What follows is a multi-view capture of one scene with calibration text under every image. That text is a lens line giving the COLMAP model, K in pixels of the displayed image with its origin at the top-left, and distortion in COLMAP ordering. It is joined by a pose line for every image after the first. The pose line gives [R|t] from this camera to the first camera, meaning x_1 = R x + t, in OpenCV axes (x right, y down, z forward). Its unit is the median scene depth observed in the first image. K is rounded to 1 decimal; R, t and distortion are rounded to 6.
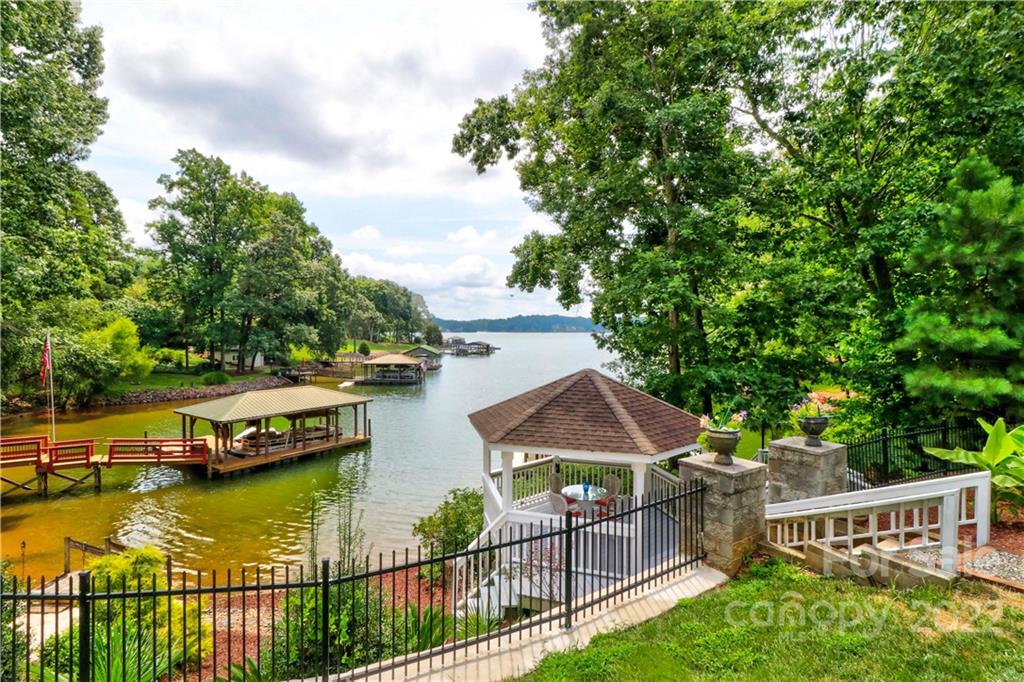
lens RADIAL K [[464.4, 0, 512.0], [0, 464.4, 341.0], [0, 0, 1]] dist [0.001693, 0.000307]
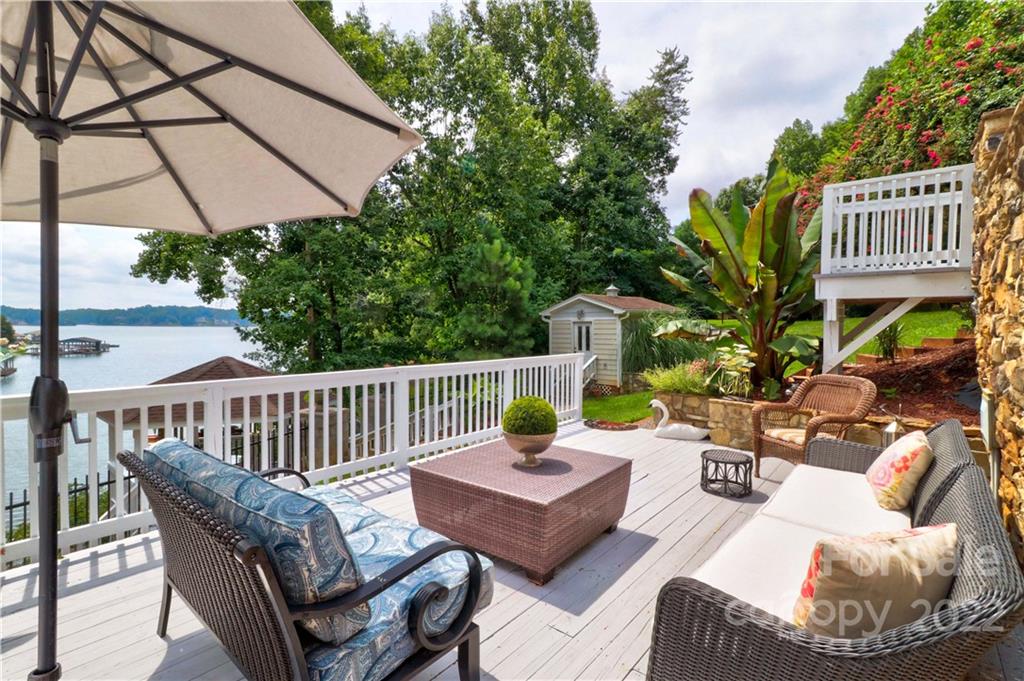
lens RADIAL K [[464.4, 0, 512.0], [0, 464.4, 340.5], [0, 0, 1]] dist [0.001693, 0.000307]
pose [[0.776671, -0.014784, 0.629734, -0.007642], [0.007994, 0.999875, 0.013615, 0.004925], [-0.629856, -0.005541, 0.776692, -0.212659]]
